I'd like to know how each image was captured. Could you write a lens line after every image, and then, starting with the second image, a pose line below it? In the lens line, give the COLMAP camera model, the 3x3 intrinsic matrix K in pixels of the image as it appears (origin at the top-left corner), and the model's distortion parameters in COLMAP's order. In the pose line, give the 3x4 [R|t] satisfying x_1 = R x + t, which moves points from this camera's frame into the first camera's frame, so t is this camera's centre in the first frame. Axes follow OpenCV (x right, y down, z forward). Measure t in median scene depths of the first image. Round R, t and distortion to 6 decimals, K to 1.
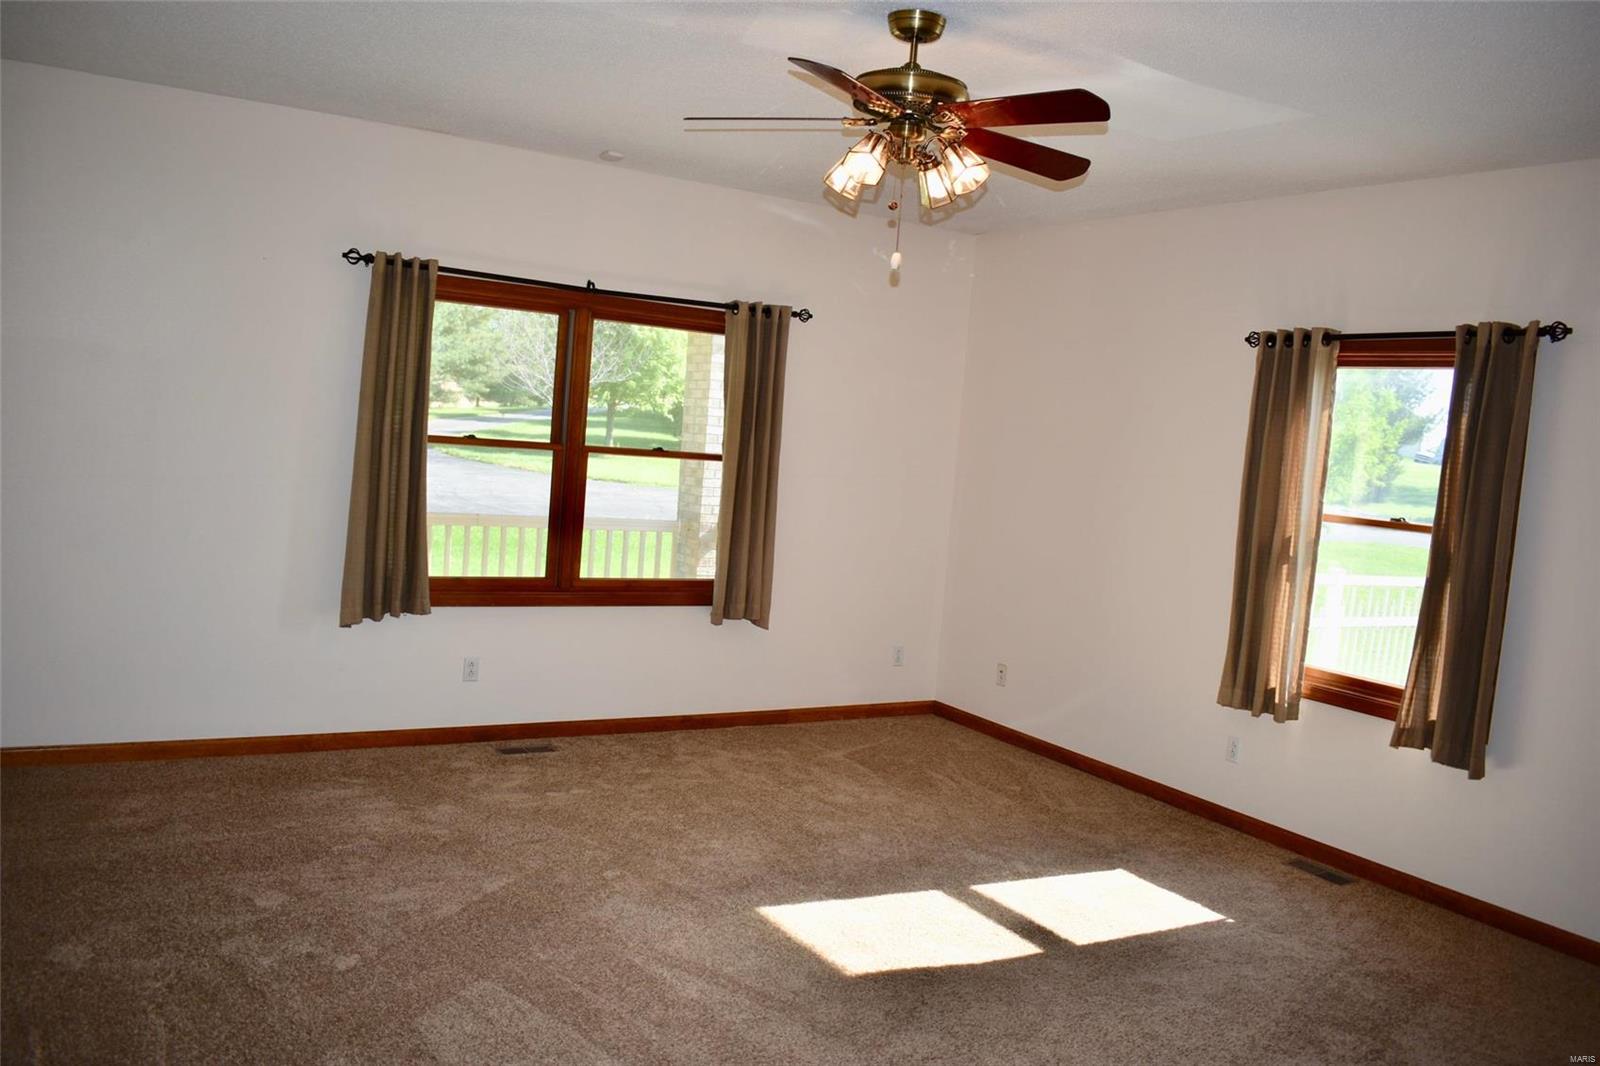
lens RADIAL K [[1242.2, 0, 800.0], [0, 1242.2, 533.0], [0, 0, 1]] dist [-0.098006, 0.012236]
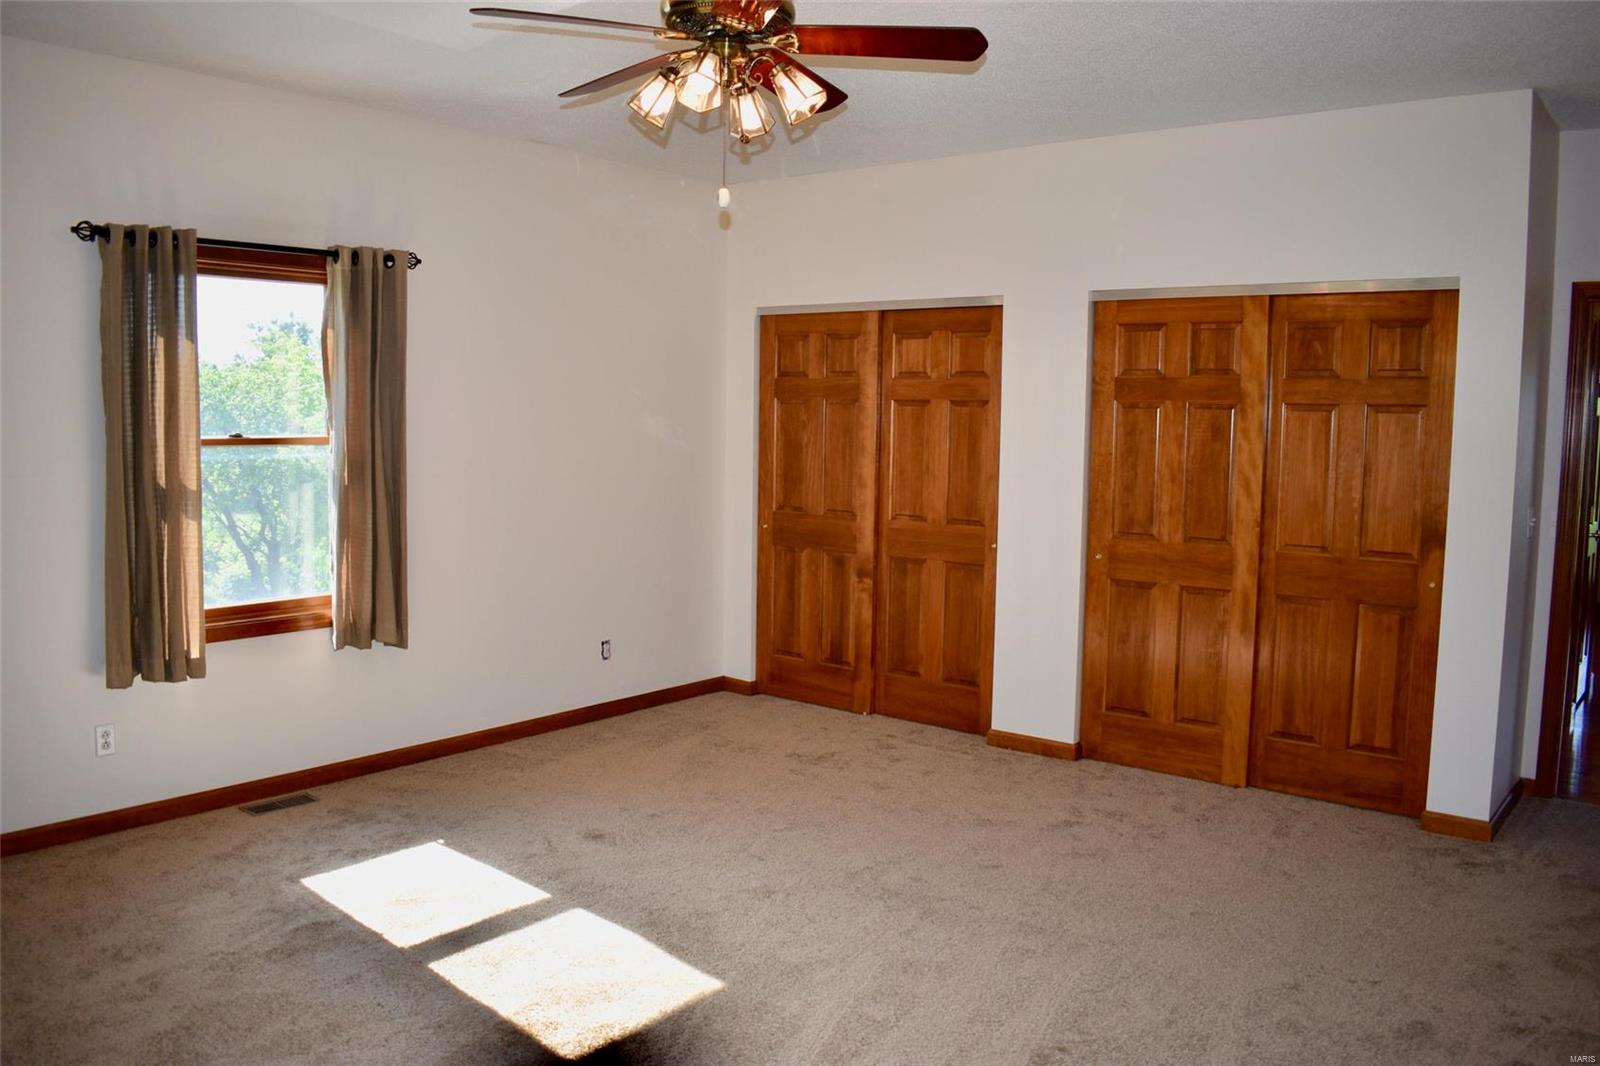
lens RADIAL K [[1242.2, 0, 800.0], [0, 1242.2, 533.0], [0, 0, 1]] dist [-0.098006, 0.012236]
pose [[-0.320096, -0.174626, 0.931152, -0.604896], [0.037819, 0.979727, 0.196736, -0.115462], [-0.946630, 0.098189, -0.307002, 0.930709]]
